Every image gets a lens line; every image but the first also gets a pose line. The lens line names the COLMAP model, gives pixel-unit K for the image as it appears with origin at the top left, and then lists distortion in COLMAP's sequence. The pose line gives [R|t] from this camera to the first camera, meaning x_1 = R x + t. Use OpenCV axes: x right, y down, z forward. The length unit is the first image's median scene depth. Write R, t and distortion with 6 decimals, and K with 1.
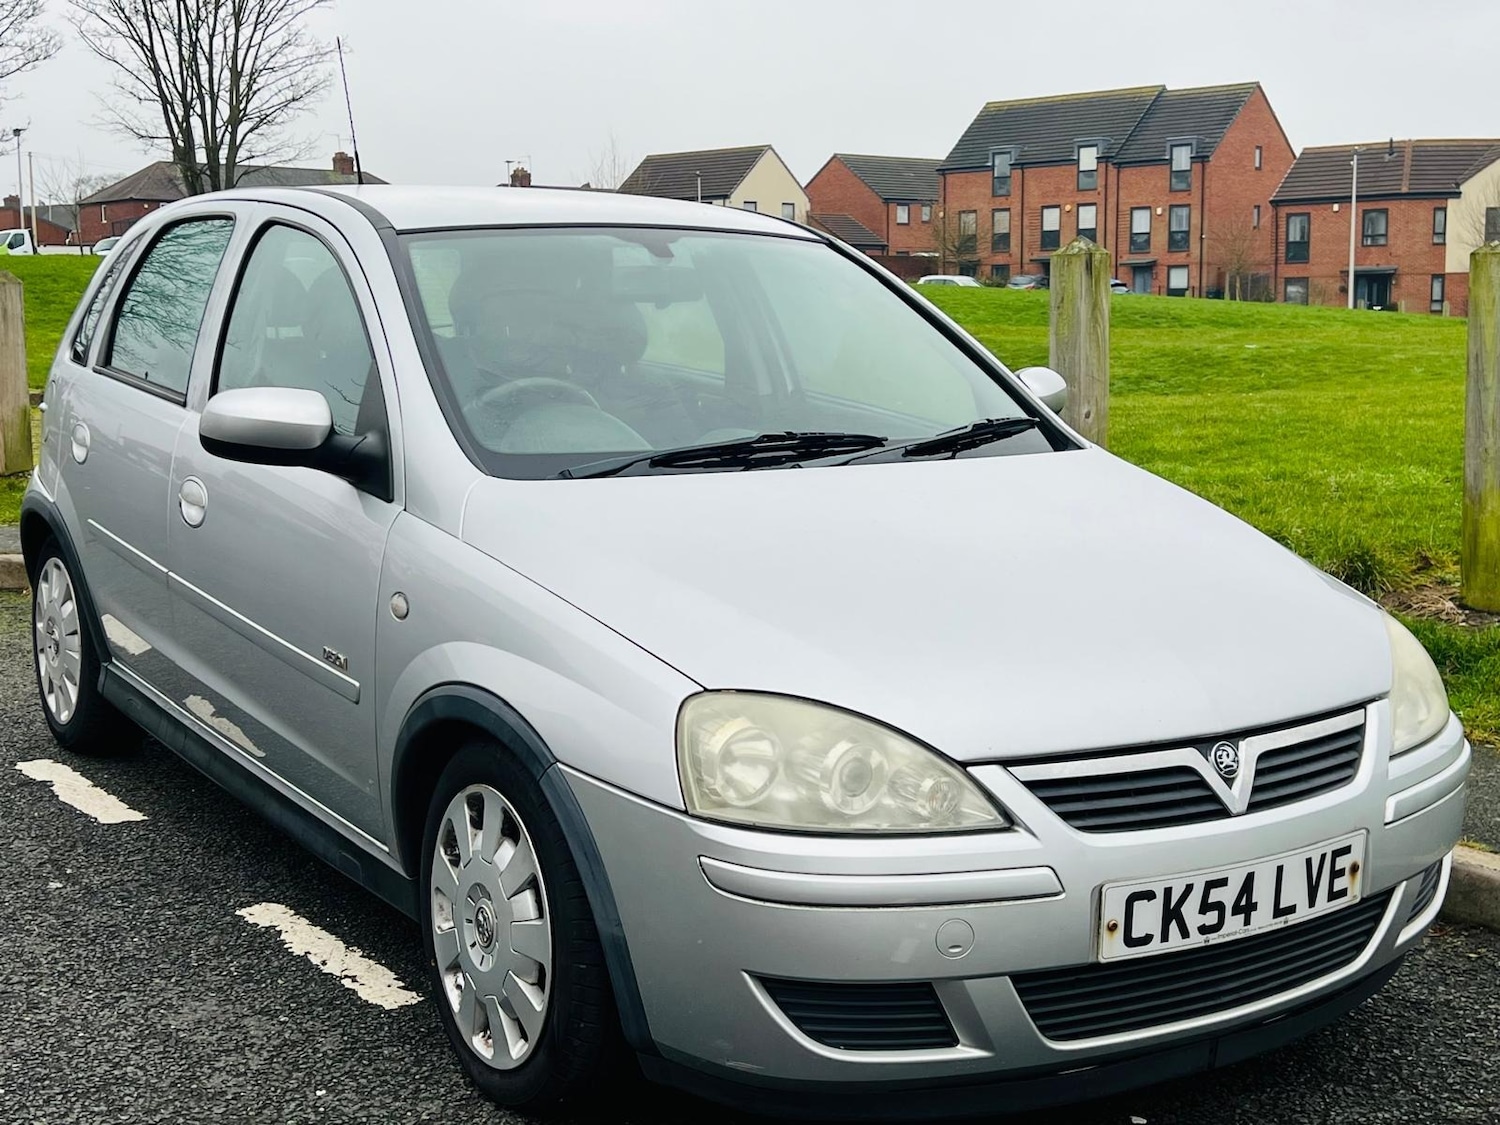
lens RADIAL K [[1978.2, 0, 746.2], [0, 1978.2, 562.7], [0, 0, 1]] dist [0.181154, -0.512545]
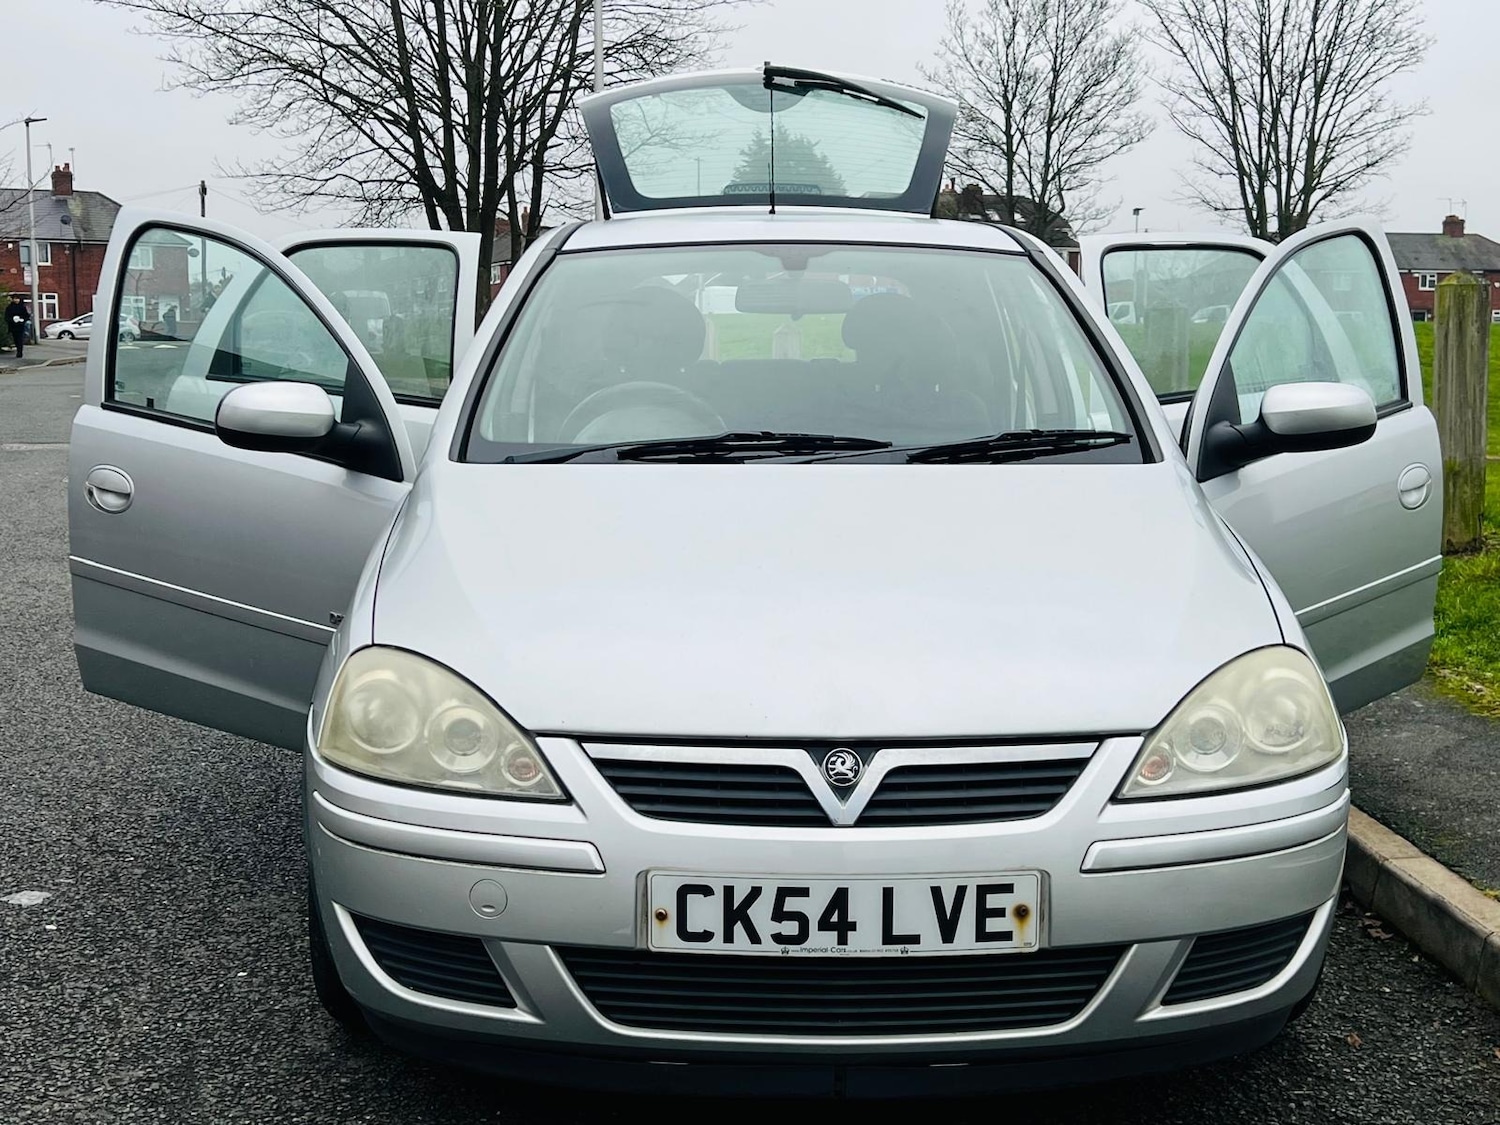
lens RADIAL K [[1918.8, 0, 746.6], [0, 1918.8, 554.2], [0, 0, 1]] dist [0.164651, -0.436615]
pose [[0.847224, 0.056607, -0.528212, 0.583529], [-0.074597, 0.997132, -0.012789, 0.010929], [0.525973, 0.050238, 0.849016, 0.167642]]
